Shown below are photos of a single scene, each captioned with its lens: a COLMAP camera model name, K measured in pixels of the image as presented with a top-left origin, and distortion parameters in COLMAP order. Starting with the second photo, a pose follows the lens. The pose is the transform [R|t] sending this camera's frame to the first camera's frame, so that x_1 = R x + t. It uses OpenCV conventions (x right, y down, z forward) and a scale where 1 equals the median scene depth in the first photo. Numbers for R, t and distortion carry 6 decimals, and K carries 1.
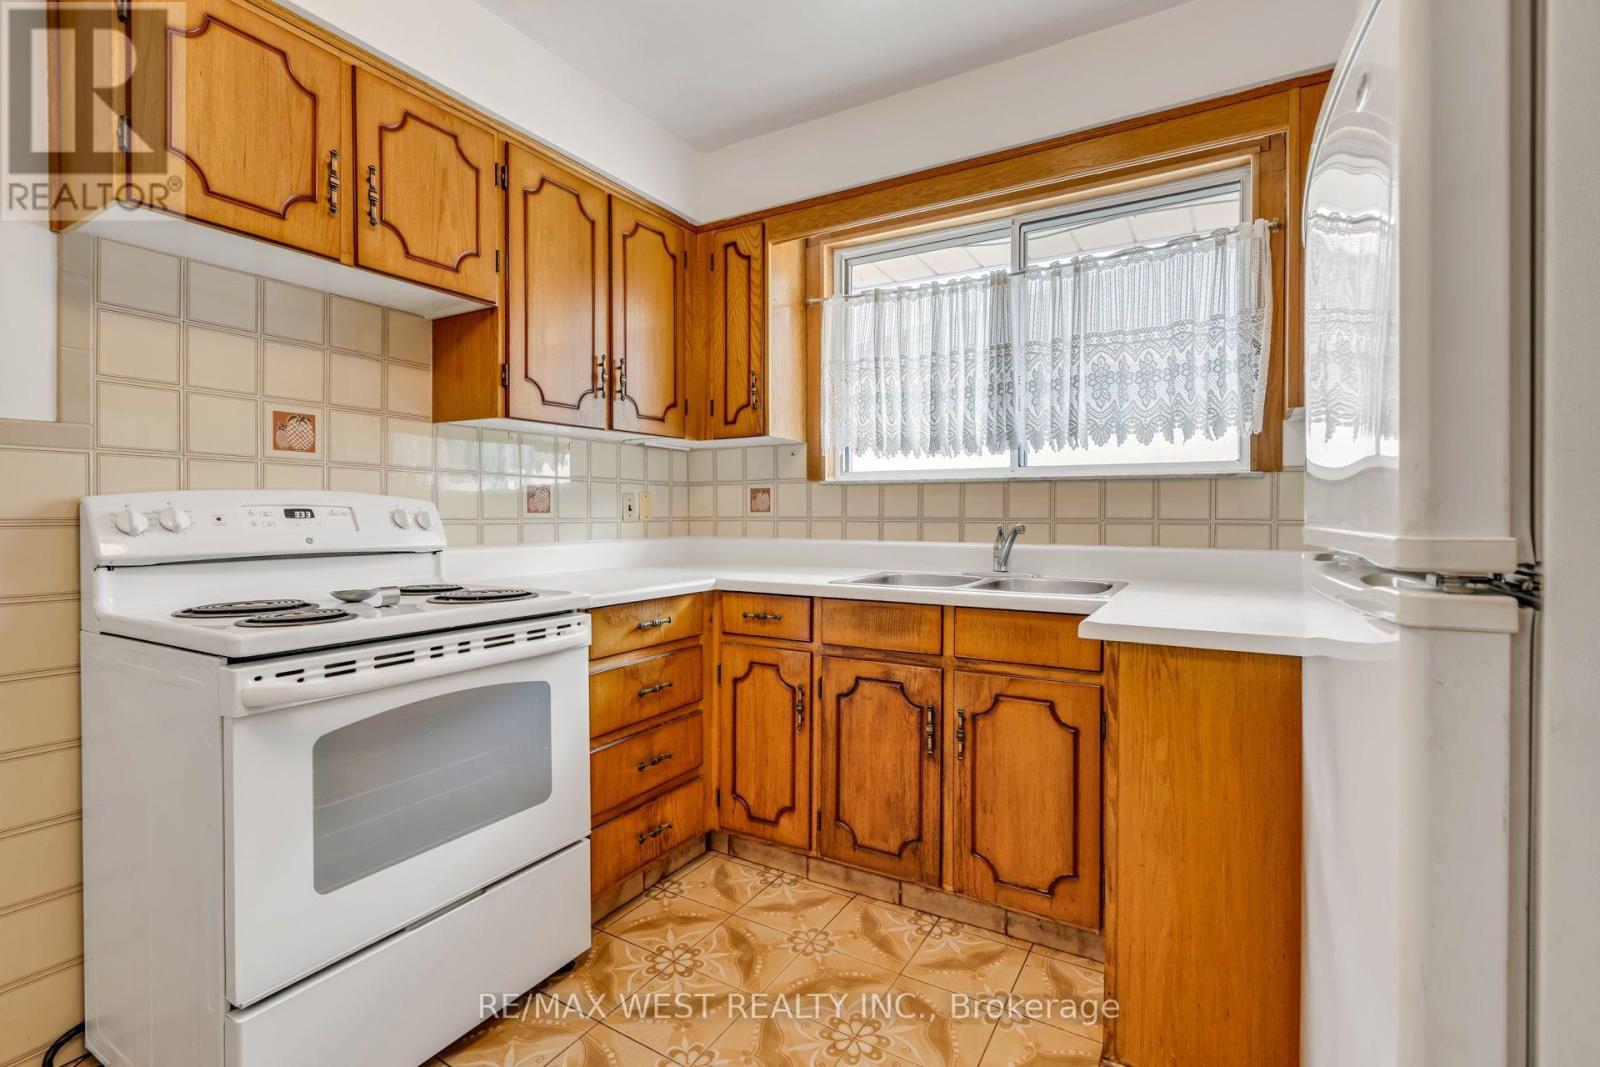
lens RADIAL K [[730.0, 0, 794.5], [0, 730.0, 529.2], [0, 0, 1]] dist [-0.001028, 0.000154]
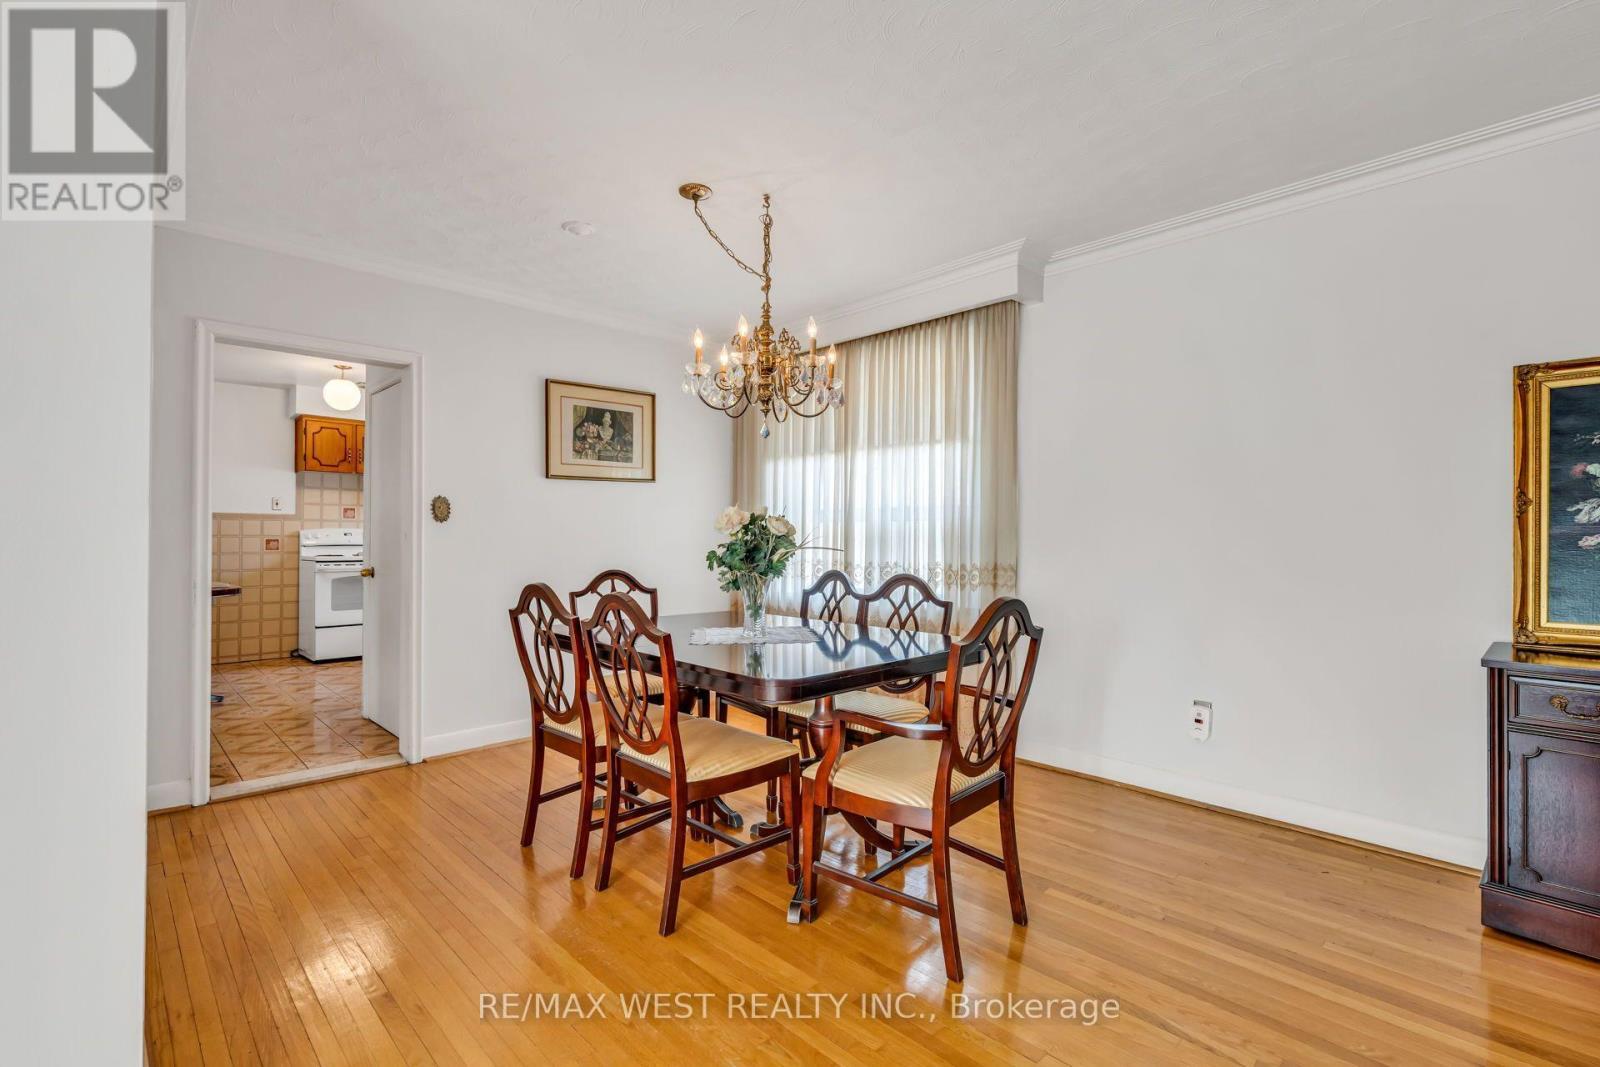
lens RADIAL K [[730.0, 0, 811.2], [0, 730.0, 530.3], [0, 0, 1]] dist [-0.001028, 0.000154]
pose [[0.971883, -0.001688, -0.235460, 3.074532], [-0.003156, 0.999791, -0.020196, 0.033507], [0.235445, 0.020371, 0.971674, -2.570453]]
